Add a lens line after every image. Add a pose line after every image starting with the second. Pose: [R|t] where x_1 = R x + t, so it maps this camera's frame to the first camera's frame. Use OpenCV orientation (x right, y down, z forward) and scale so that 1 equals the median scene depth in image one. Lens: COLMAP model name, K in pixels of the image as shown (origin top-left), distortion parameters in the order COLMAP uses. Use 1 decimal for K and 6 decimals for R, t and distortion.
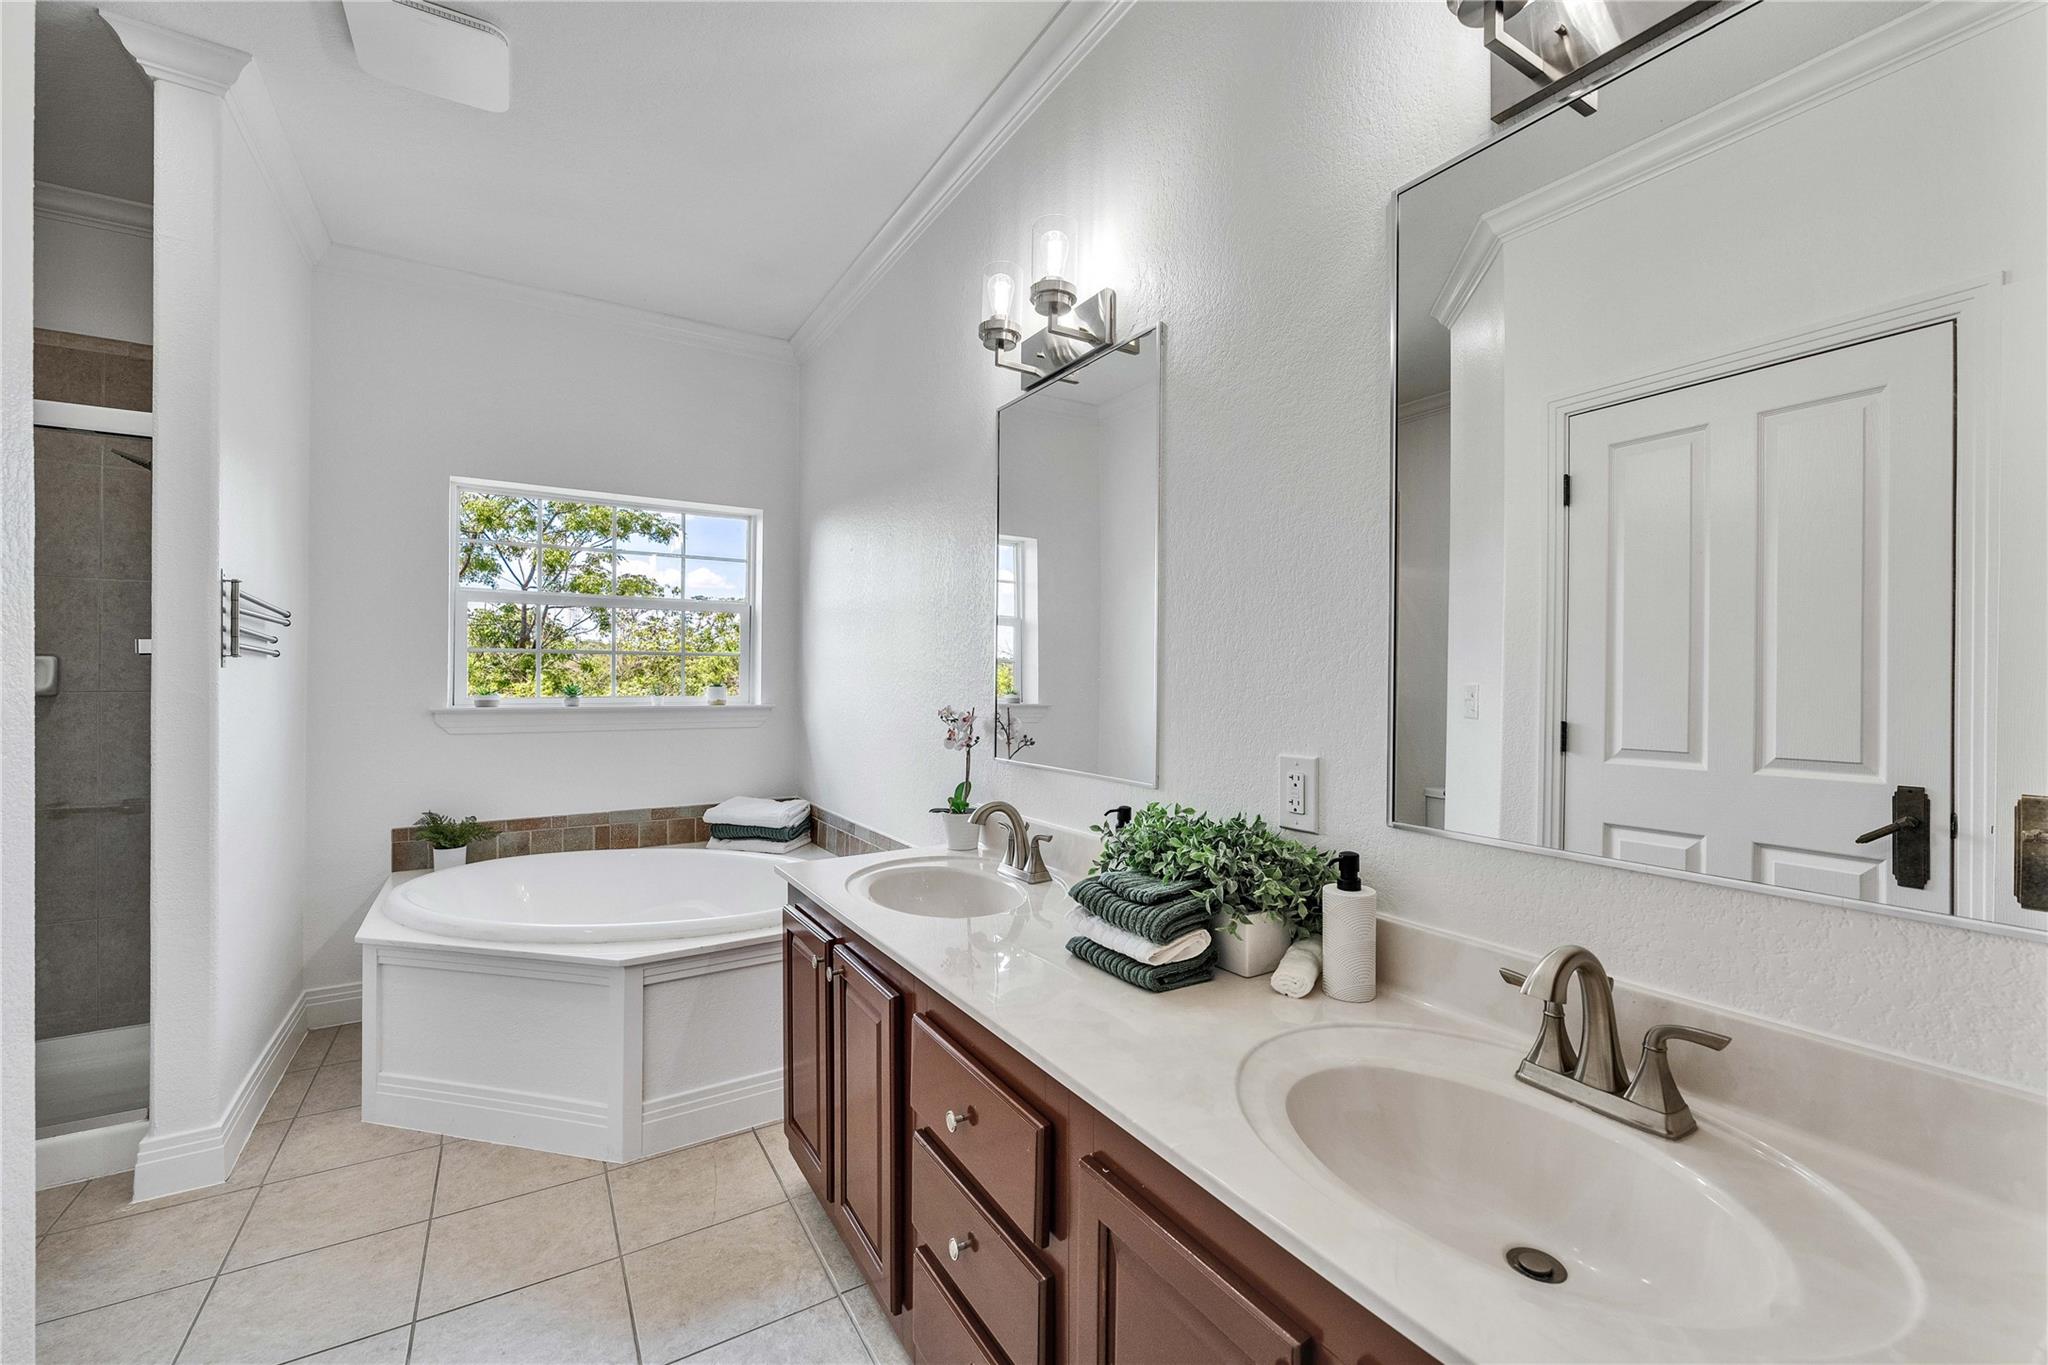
lens RADIAL K [[838.8, 0, 1022.3], [0, 838.8, 675.2], [0, 0, 1]] dist [0.000455, -0.000447]
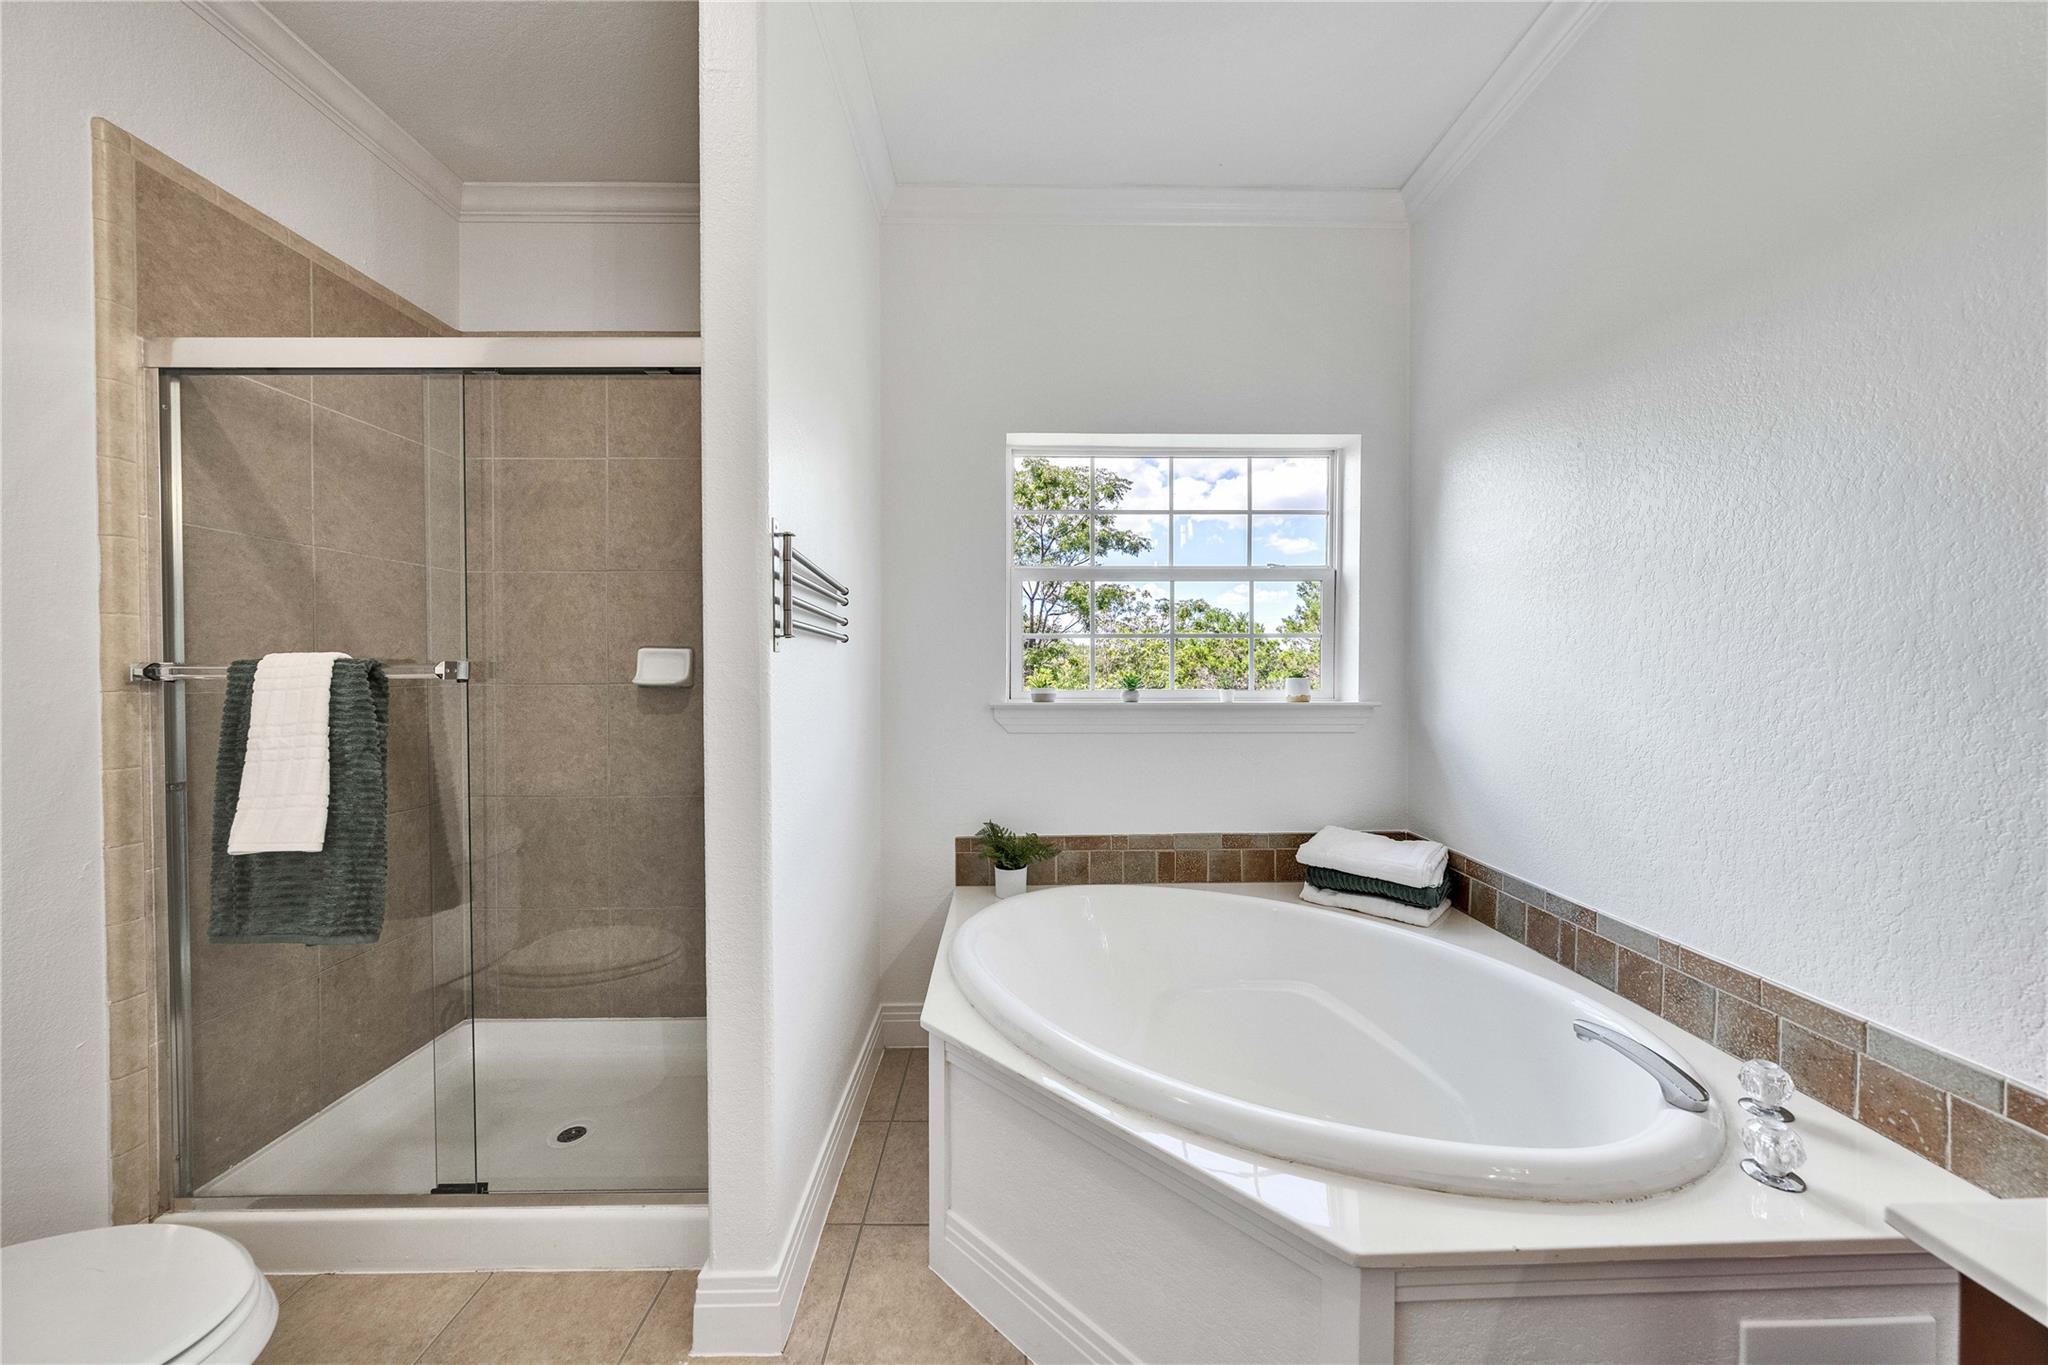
lens RADIAL K [[726.7, 0, 1027.4], [0, 726.7, 677.8], [0, 0, 1]] dist [0.000273, -0.000003]
pose [[0.859853, -0.000242, -0.510541, -0.274982], [0.007097, 0.999909, 0.011478, 0.004933], [0.510492, -0.013493, 0.859777, 0.355903]]
